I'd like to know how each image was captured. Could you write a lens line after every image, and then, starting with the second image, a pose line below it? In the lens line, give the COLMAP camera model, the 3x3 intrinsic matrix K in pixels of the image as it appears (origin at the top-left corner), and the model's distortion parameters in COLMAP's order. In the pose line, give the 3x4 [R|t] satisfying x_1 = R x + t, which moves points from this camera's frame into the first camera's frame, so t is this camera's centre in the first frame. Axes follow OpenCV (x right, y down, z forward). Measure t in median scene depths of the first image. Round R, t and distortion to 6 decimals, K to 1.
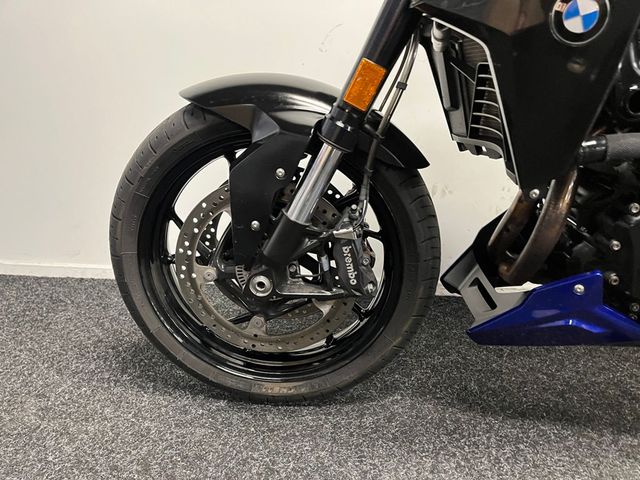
lens RADIAL K [[479.6, 0, 320.3], [0, 479.6, 242.4], [0, 0, 1]] dist [0.071015, -0.087607]
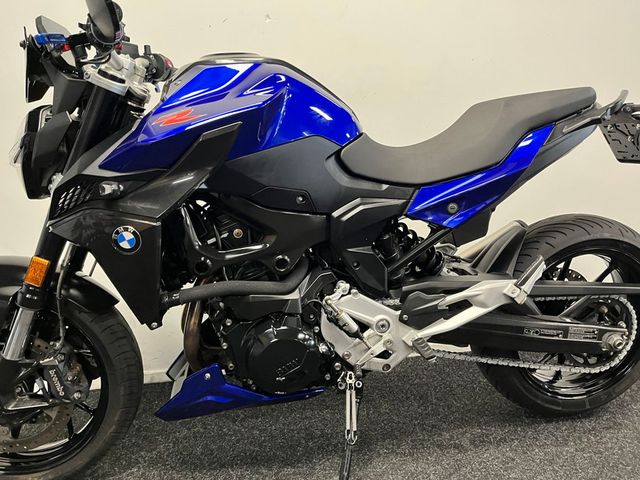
lens RADIAL K [[479.6, 0, 322.6], [0, 479.6, 236.7], [0, 0, 1]] dist [0.071015, -0.087607]
pose [[0.977892, -0.099747, 0.183788, 0.571737], [0.124687, 0.983703, -0.129544, -0.087759], [-0.167871, 0.149596, 0.974392, -0.579320]]
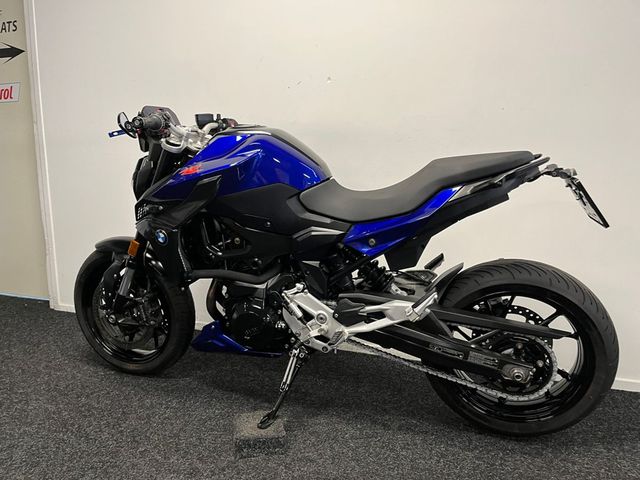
lens RADIAL K [[479.6, 0, 318.5], [0, 479.6, 244.9], [0, 0, 1]] dist [0.071015, -0.087607]
pose [[0.961146, 0.027178, -0.274699, 1.517315], [-0.062471, 0.990739, -0.120558, -0.052047], [0.268878, 0.133035, 0.953942, -1.138742]]
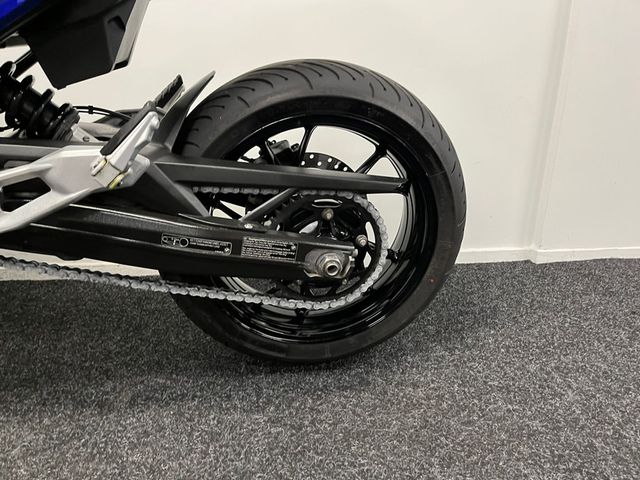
lens RADIAL K [[479.6, 0, 315.7], [0, 479.6, 239.3], [0, 0, 1]] dist [0.071015, -0.087607]
pose [[0.983150, -0.075252, 0.166595, 1.558718], [0.068517, 0.996597, 0.045822, 0.061733], [-0.169476, -0.033635, 0.984960, -0.109797]]
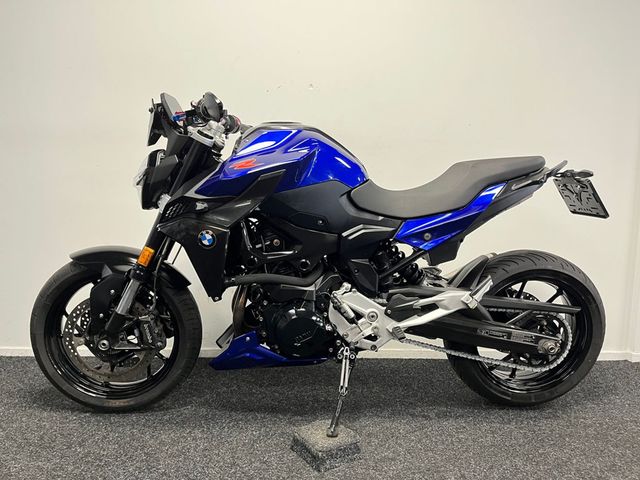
lens RADIAL K [[479.6, 0, 317.7], [0, 479.6, 244.1], [0, 0, 1]] dist [0.071015, -0.087607]
pose [[0.993966, -0.015503, 0.108590, 0.542686], [0.035133, 0.982804, -0.181276, 0.069262], [-0.103912, 0.183997, 0.977419, -1.169287]]
